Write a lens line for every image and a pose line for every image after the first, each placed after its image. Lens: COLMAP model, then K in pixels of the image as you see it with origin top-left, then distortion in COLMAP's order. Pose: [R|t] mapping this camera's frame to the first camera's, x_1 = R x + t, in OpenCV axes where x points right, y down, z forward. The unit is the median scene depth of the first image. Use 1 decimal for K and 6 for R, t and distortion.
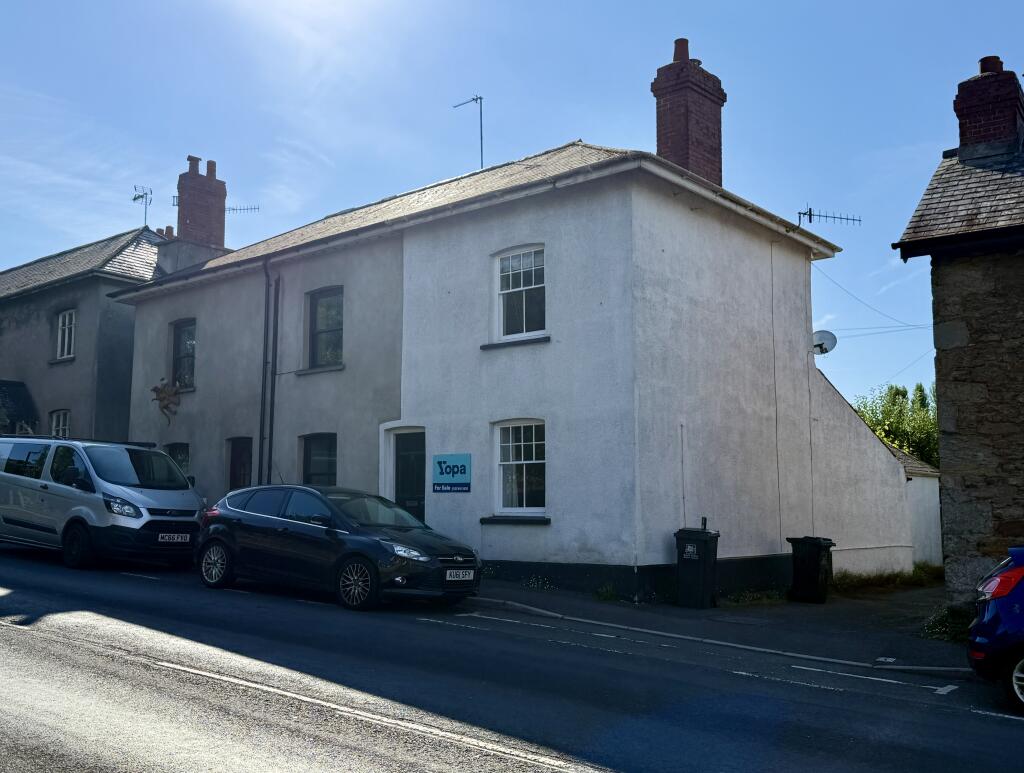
lens RADIAL K [[958.1, 0, 519.5], [0, 958.1, 406.0], [0, 0, 1]] dist [0.045007, 0.000000]
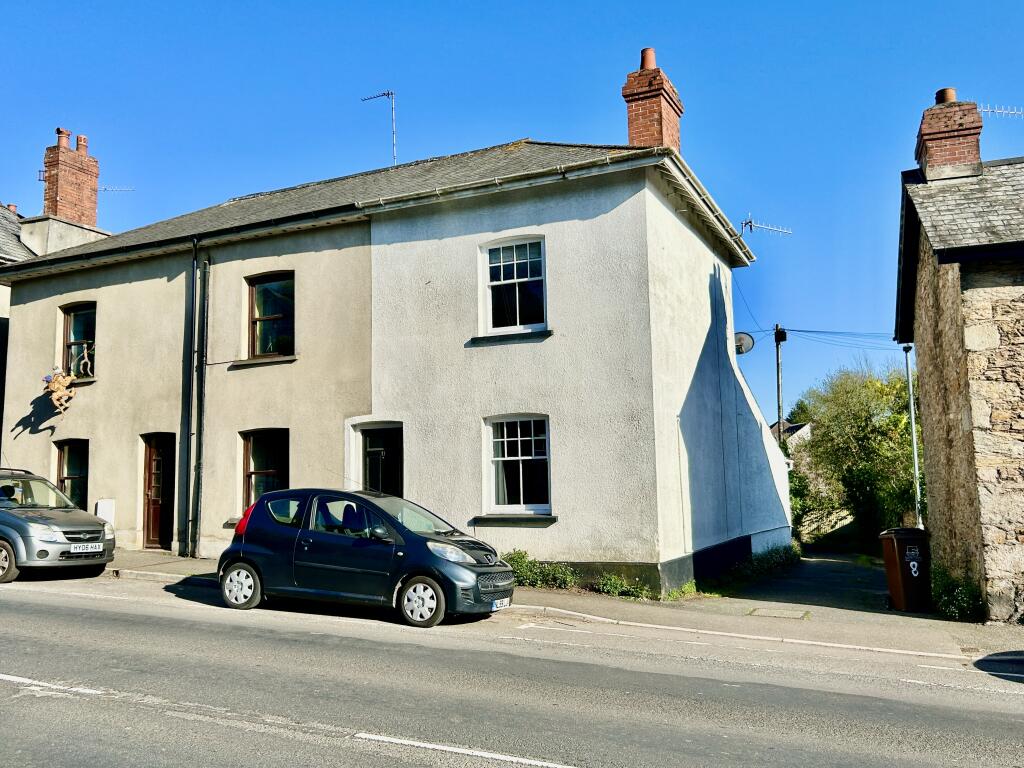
lens RADIAL K [[854.5, 0, 507.5], [0, 854.5, 385.0], [0, 0, 1]] dist [0.032863, -0.018836]
pose [[0.967174, 0.010297, 0.253907, -0.224529], [-0.005961, 0.999823, -0.017838, -0.000204], [-0.254045, 0.015739, 0.967064, 0.158357]]
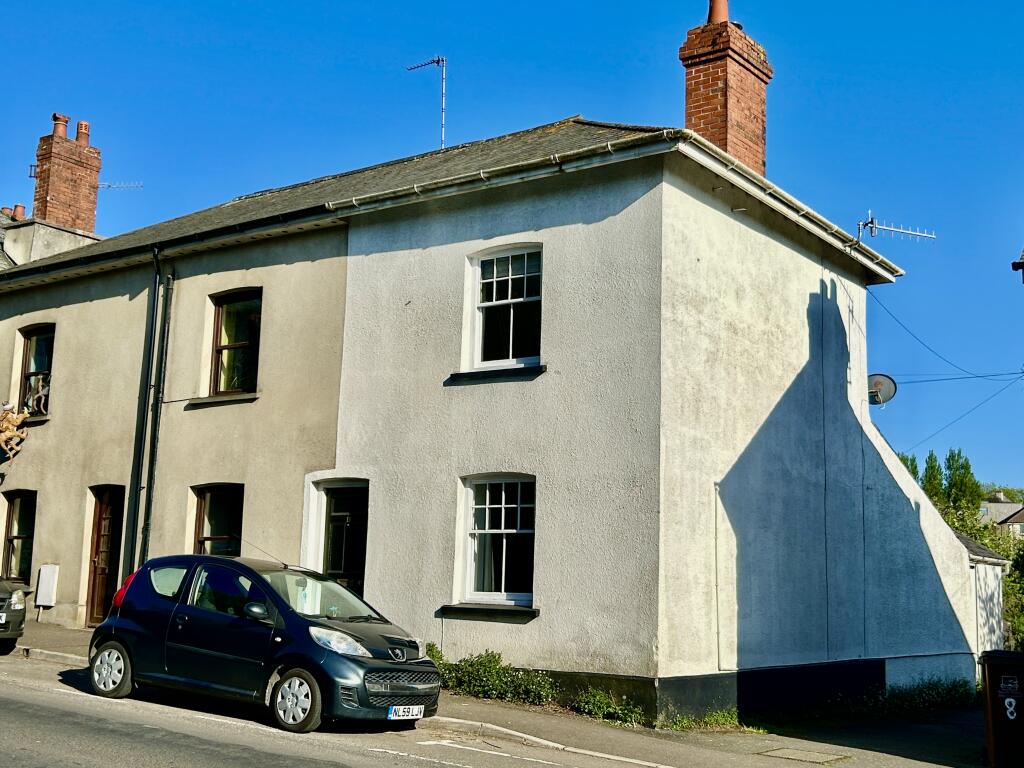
lens RADIAL K [[1197.2, 0, 521.9], [0, 1197.2, 382.9], [0, 0, 1]] dist [0.031262, 0.000000]
pose [[0.996847, 0.040477, 0.068253, -0.049160], [-0.036157, 0.997334, -0.063380, 0.001622], [-0.070636, 0.060712, 0.995653, 0.060187]]
